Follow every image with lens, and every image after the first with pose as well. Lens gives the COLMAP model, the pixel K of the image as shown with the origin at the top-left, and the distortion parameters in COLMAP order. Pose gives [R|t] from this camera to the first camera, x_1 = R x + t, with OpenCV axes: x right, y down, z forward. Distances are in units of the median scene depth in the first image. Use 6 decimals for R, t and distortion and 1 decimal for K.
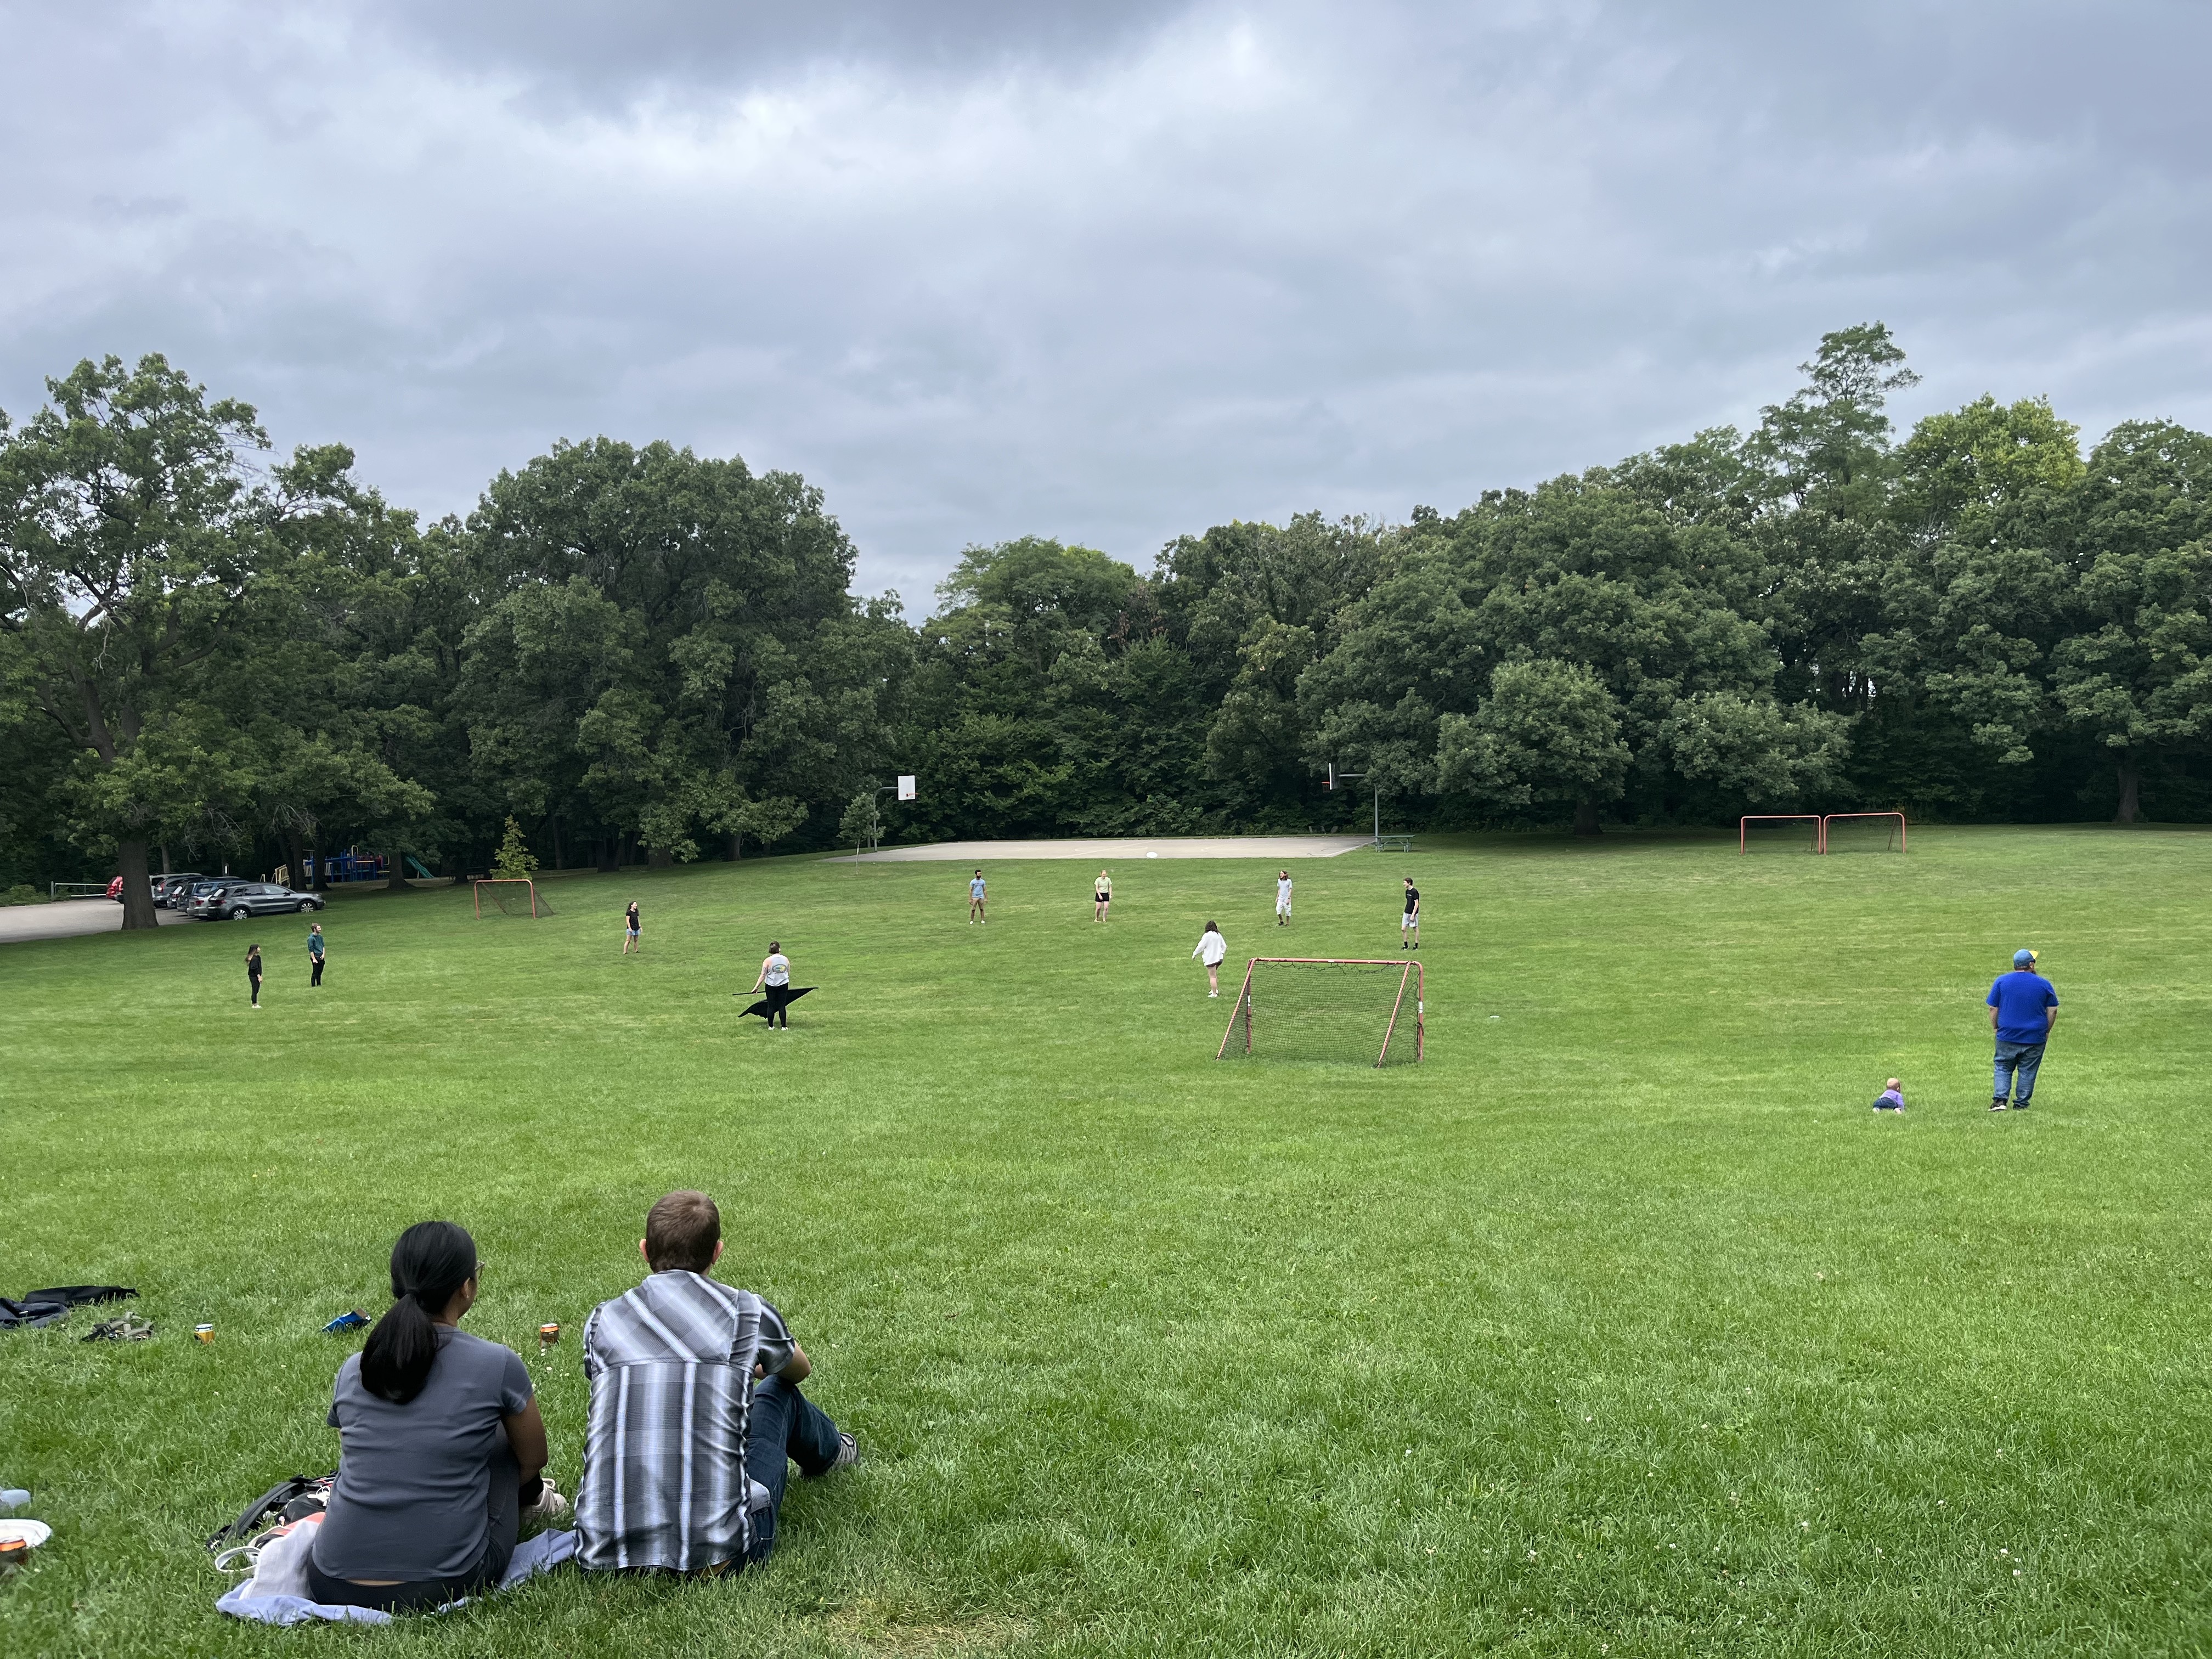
lens RADIAL K [[1674.9, 0, 1099.6], [0, 1674.9, 884.4], [0, 0, 1]] dist [0.077124, -0.133565]
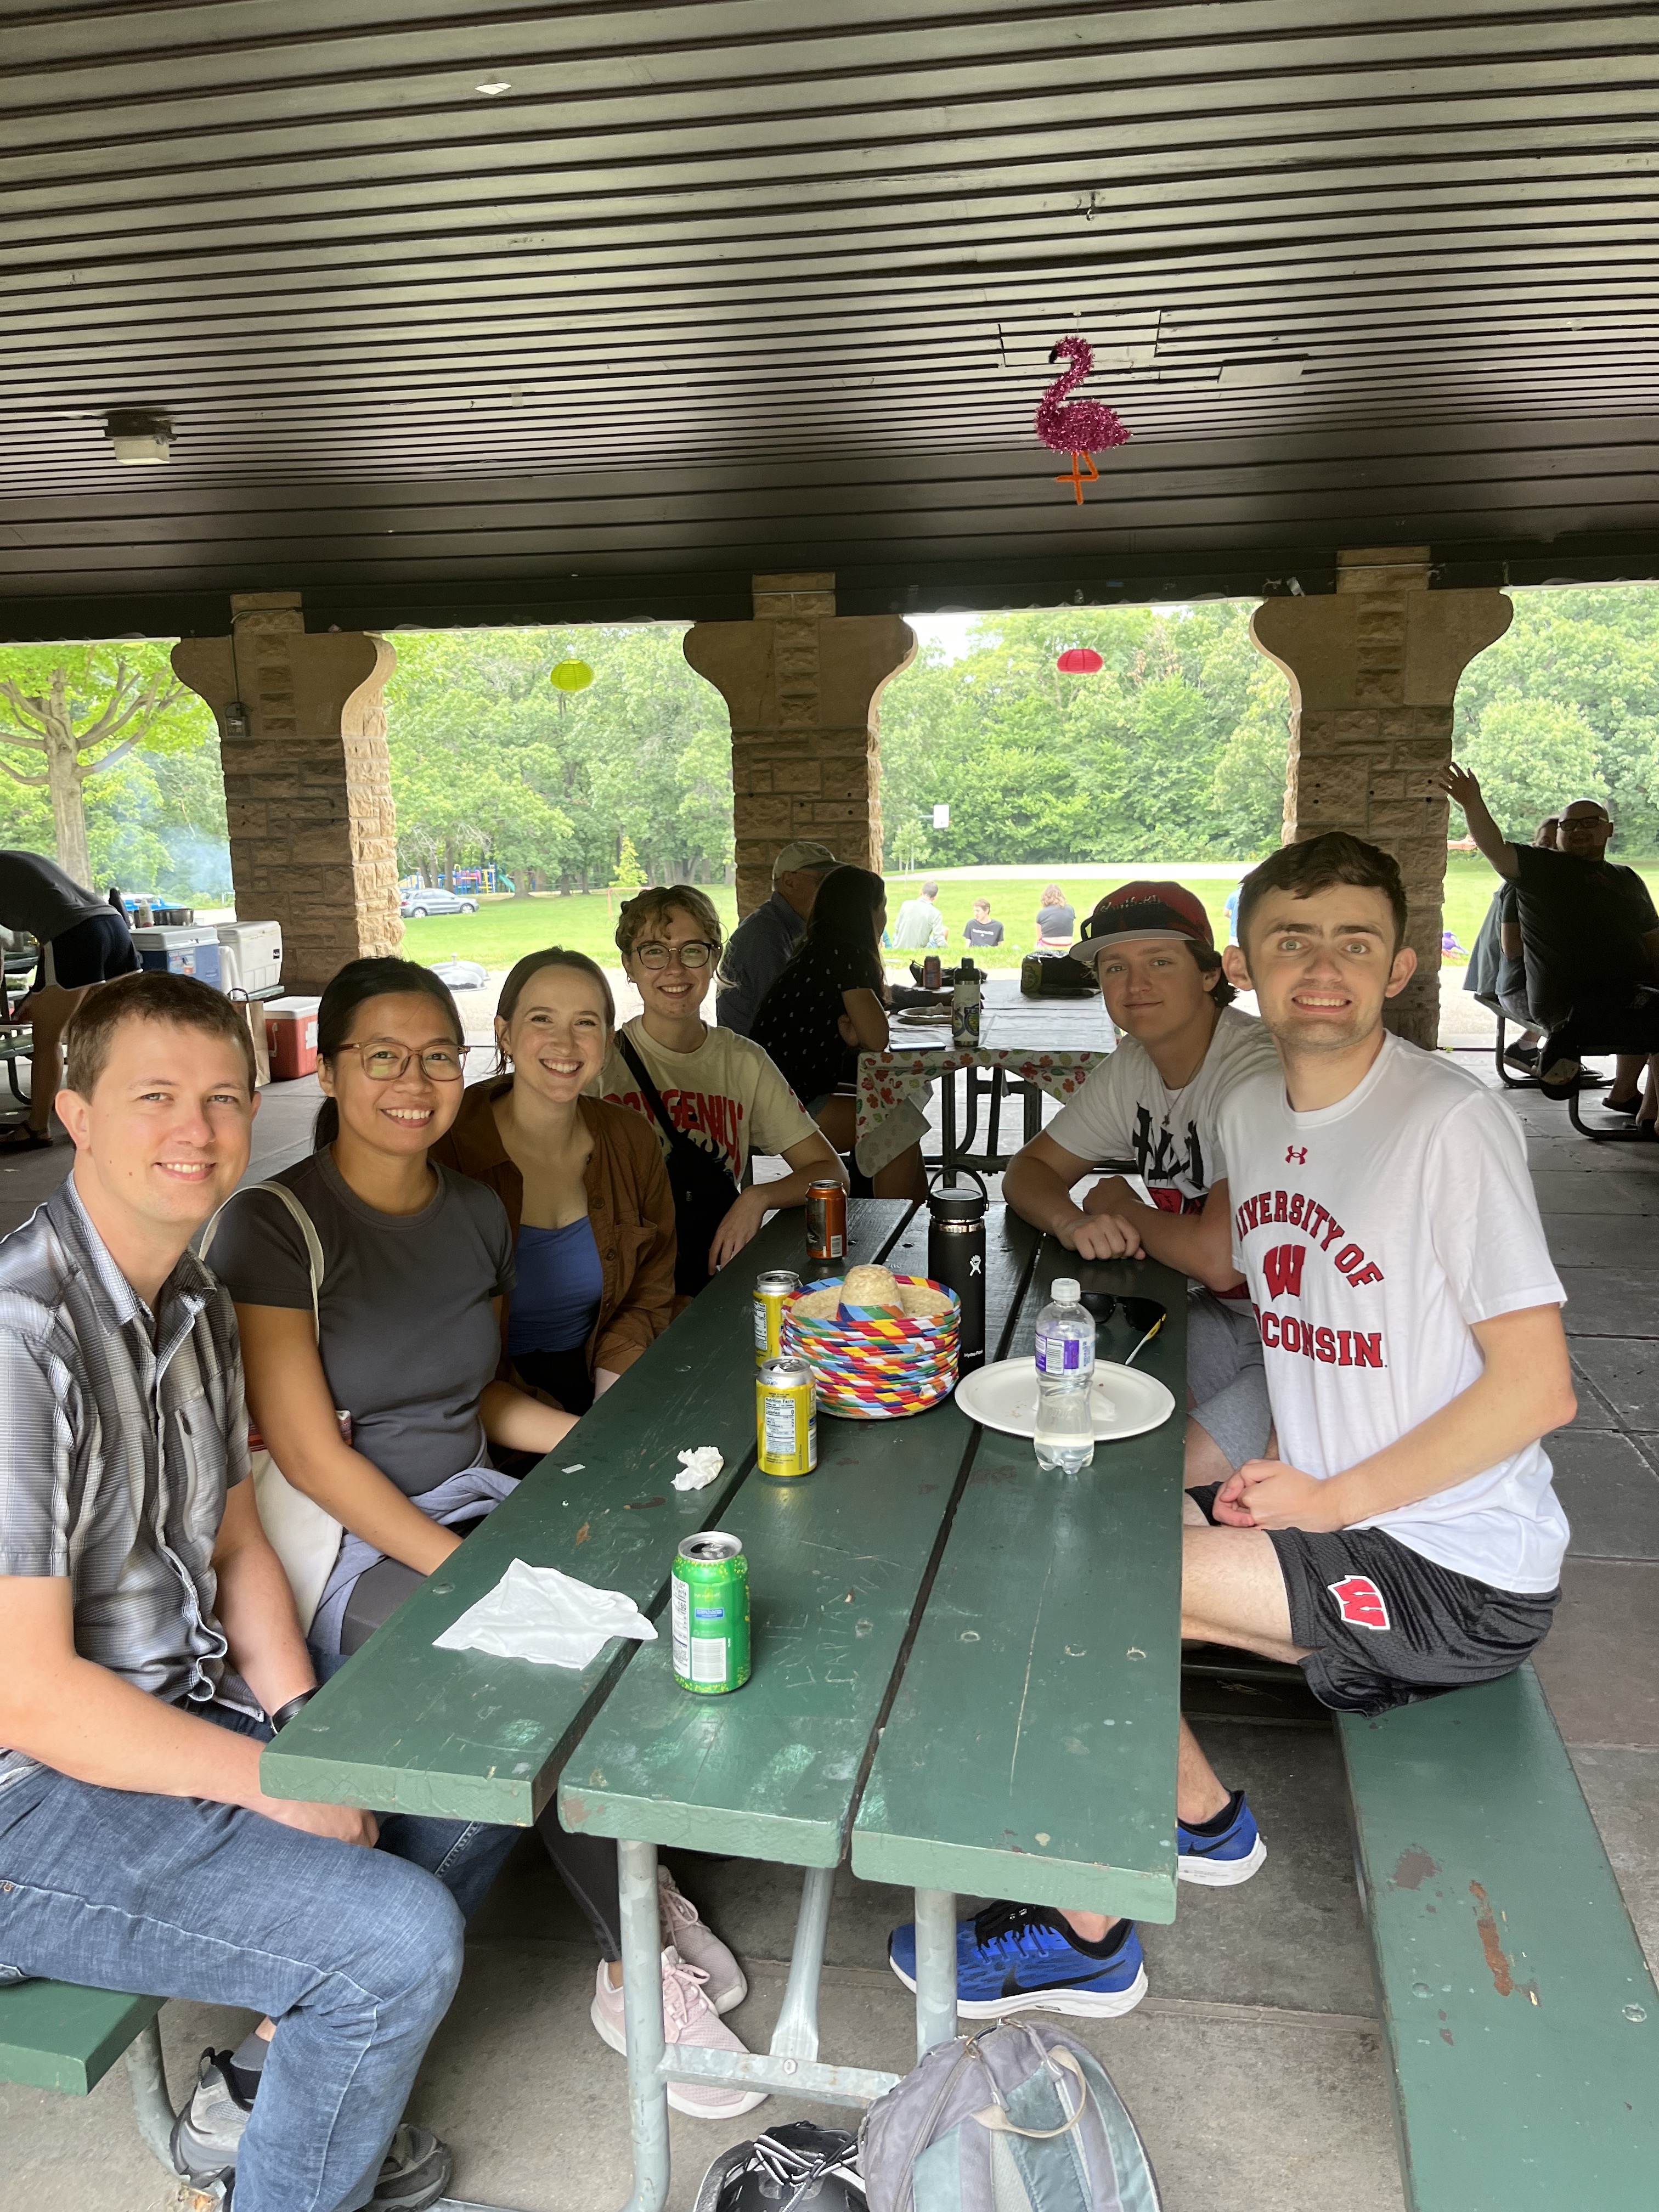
lens RADIAL K [[1674.9, 0, 836.9], [0, 1674.9, 1115.3], [0, 0, 1]] dist [0.077124, -0.133565]
pose [[0.988653, 0.032759, -0.146600, -0.013636], [-0.015538, 0.992998, 0.117108, 0.012578], [0.149410, -0.113501, 0.982239, -0.166071]]
